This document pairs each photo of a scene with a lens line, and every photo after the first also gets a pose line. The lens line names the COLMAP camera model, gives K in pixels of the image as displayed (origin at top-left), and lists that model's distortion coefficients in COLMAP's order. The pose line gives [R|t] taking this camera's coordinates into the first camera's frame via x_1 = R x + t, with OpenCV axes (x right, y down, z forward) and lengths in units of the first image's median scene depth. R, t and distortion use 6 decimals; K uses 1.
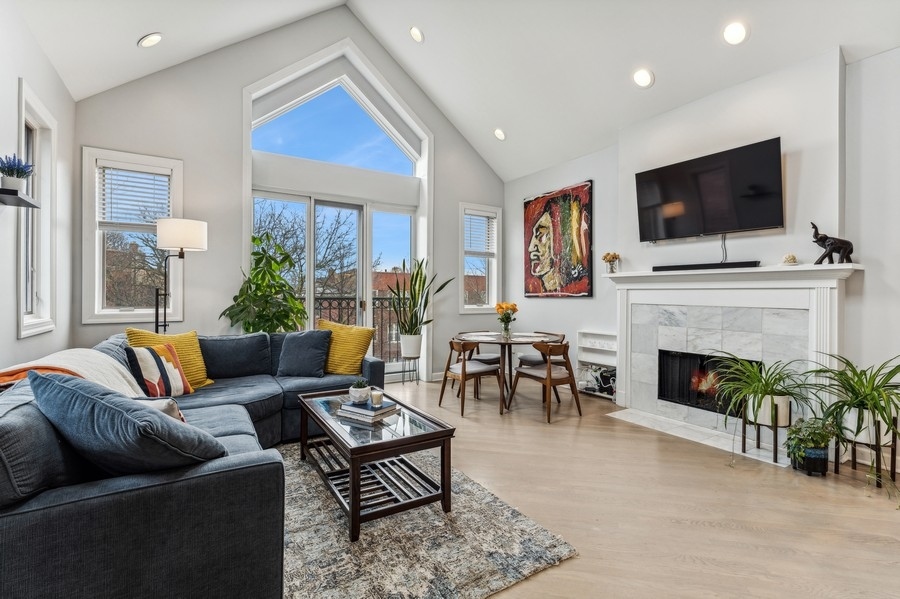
lens RADIAL K [[405.6, 0, 449.8], [0, 405.6, 293.7], [0, 0, 1]] dist [-0.003709, -0.000318]
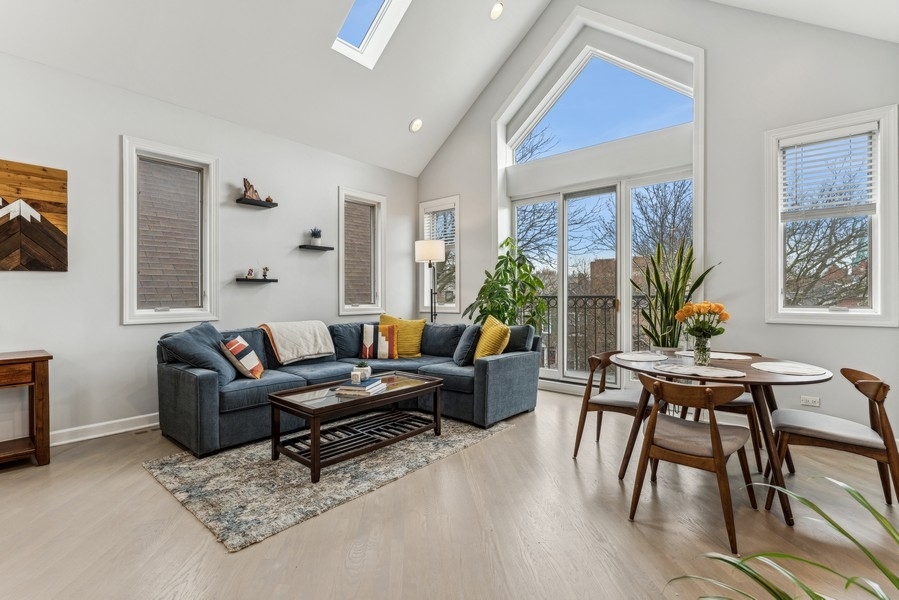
lens RADIAL K [[414.7, 0, 452.2], [0, 414.7, 296.9], [0, 0, 1]] dist [-0.003731, -0.000626]
pose [[0.303907, -0.004028, -0.952693, 0.584556], [0.005252, 0.999983, -0.002553, 0.015103], [0.952687, -0.004227, 0.303923, 0.494924]]
